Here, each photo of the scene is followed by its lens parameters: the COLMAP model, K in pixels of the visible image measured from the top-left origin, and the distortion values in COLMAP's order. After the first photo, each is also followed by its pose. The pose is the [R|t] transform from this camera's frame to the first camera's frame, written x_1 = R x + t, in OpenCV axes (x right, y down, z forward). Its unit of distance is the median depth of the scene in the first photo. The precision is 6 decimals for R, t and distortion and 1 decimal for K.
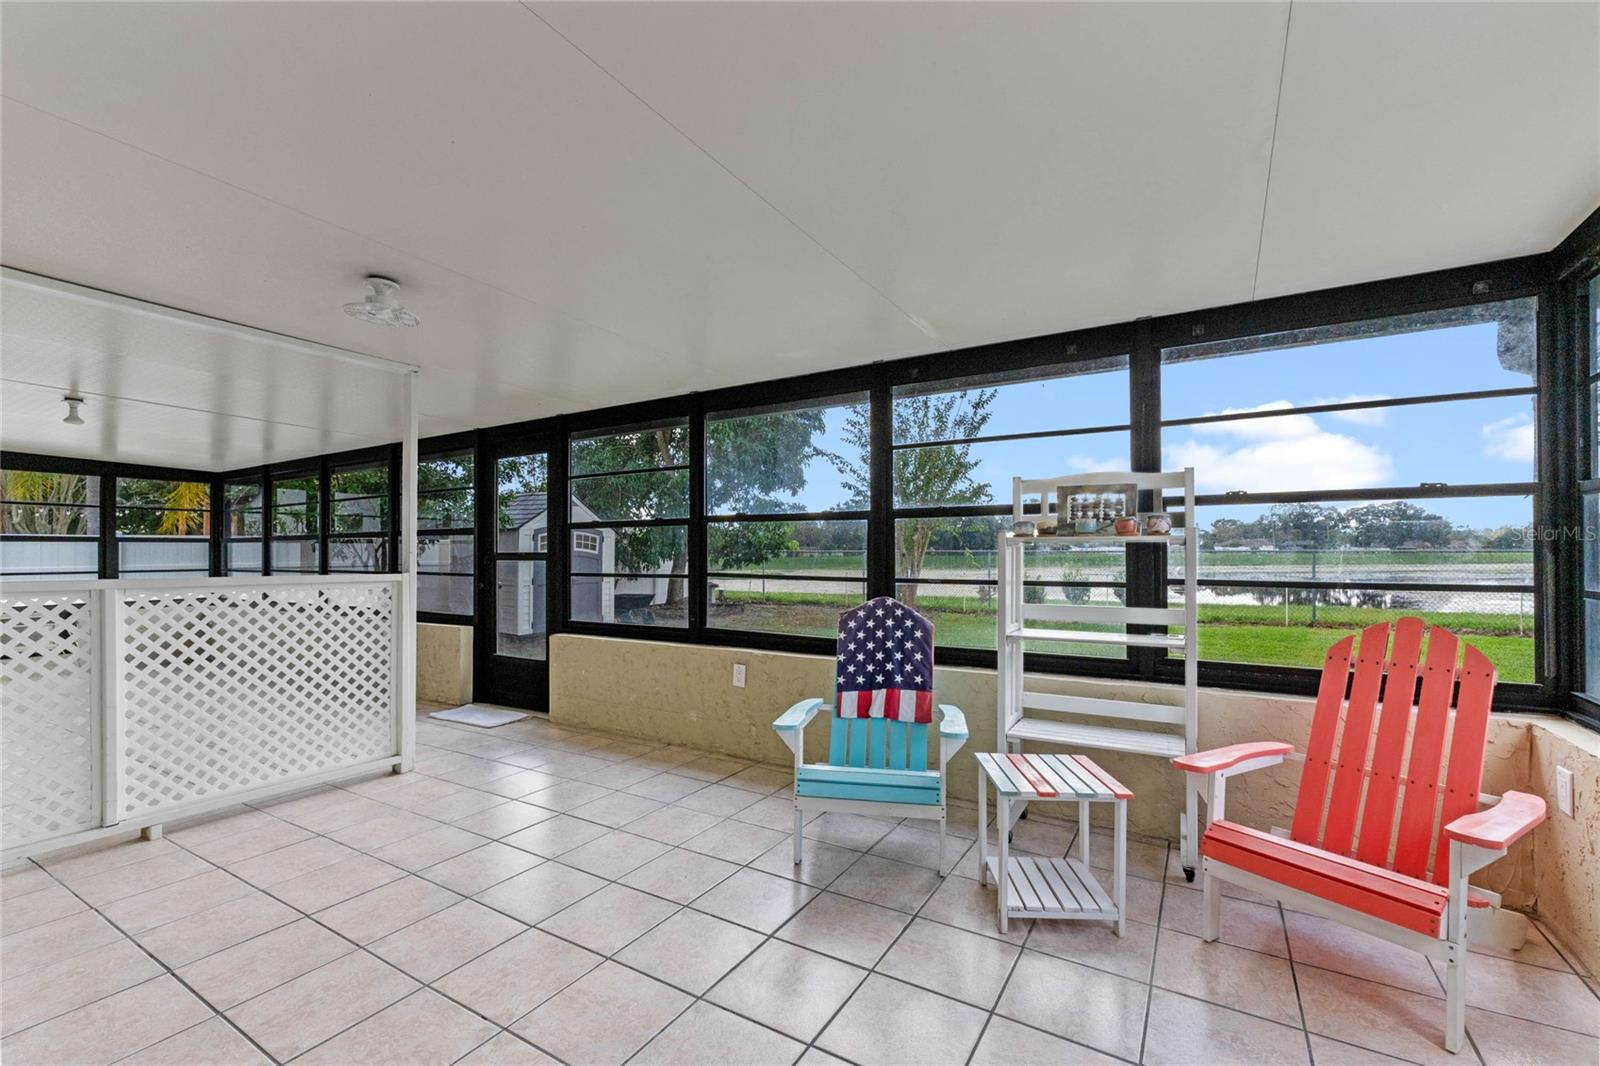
lens RADIAL K [[673.0, 0, 799.3], [0, 673.0, 545.2], [0, 0, 1]] dist [0.003027, -0.000536]
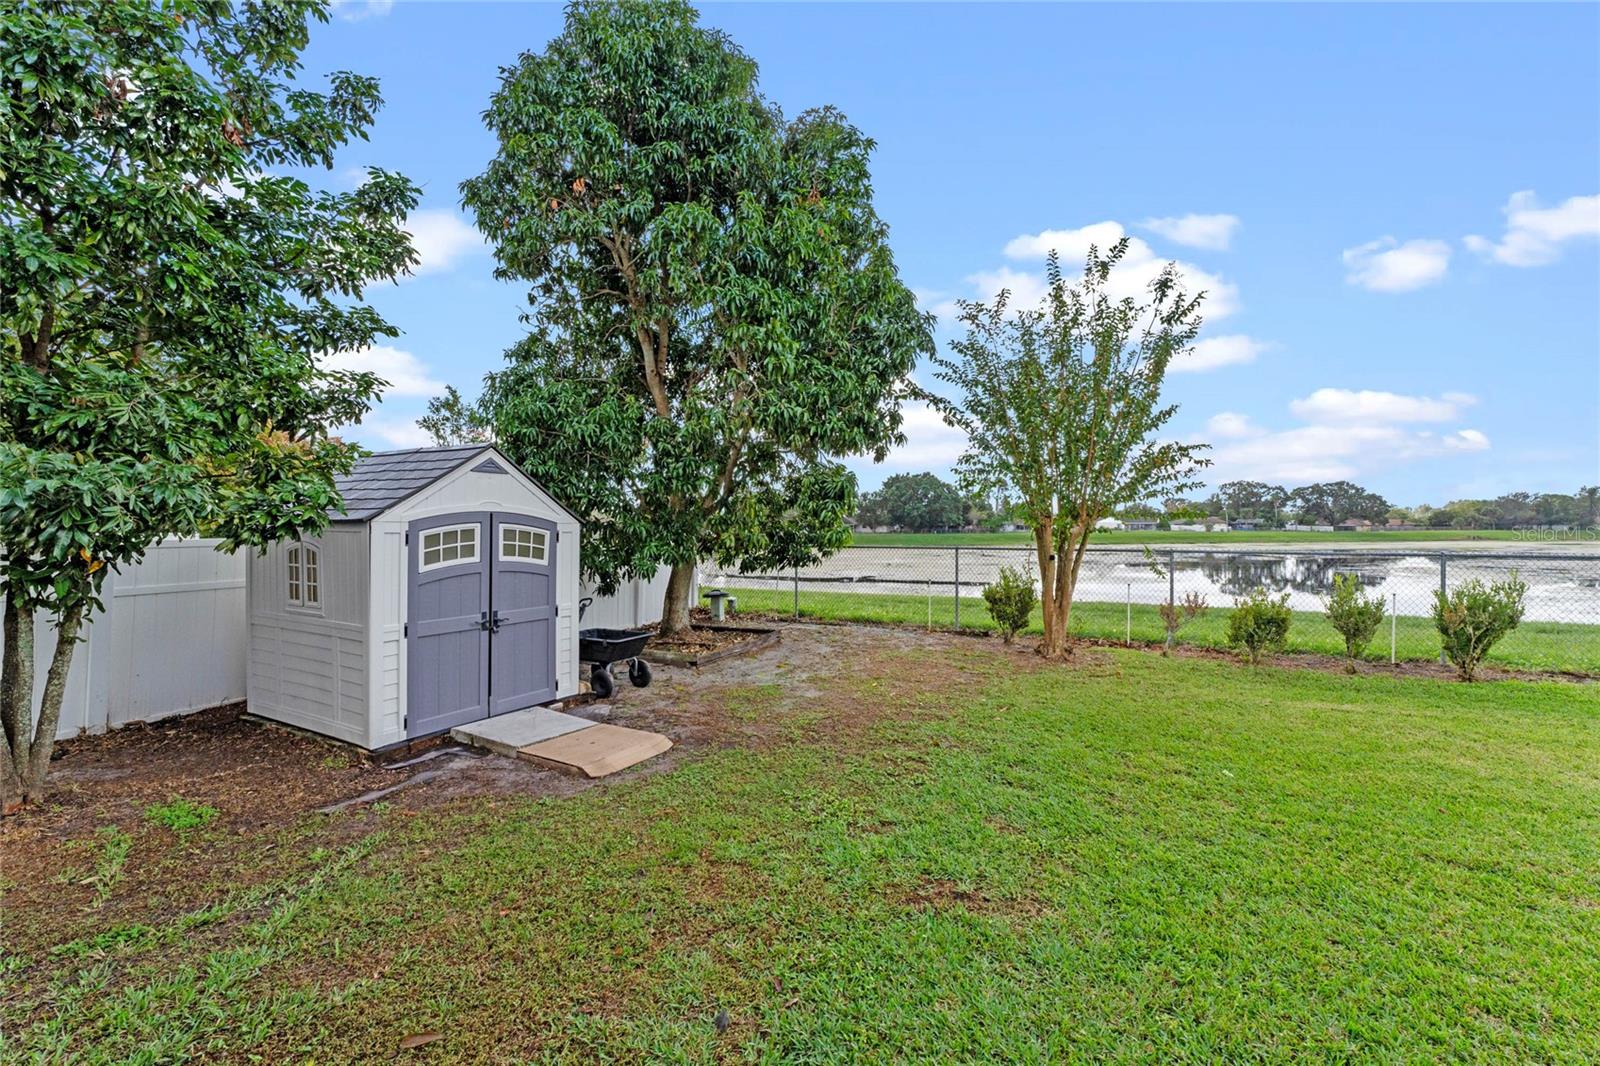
lens RADIAL K [[673.0, 0, 799.3], [0, 673.0, 535.0], [0, 0, 1]] dist [0.003027, -0.000536]
pose [[0.998362, 0.001540, 0.057195, -0.115744], [-0.002626, 0.999818, 0.018917, -0.018276], [-0.057155, -0.019036, 0.998184, 0.404079]]
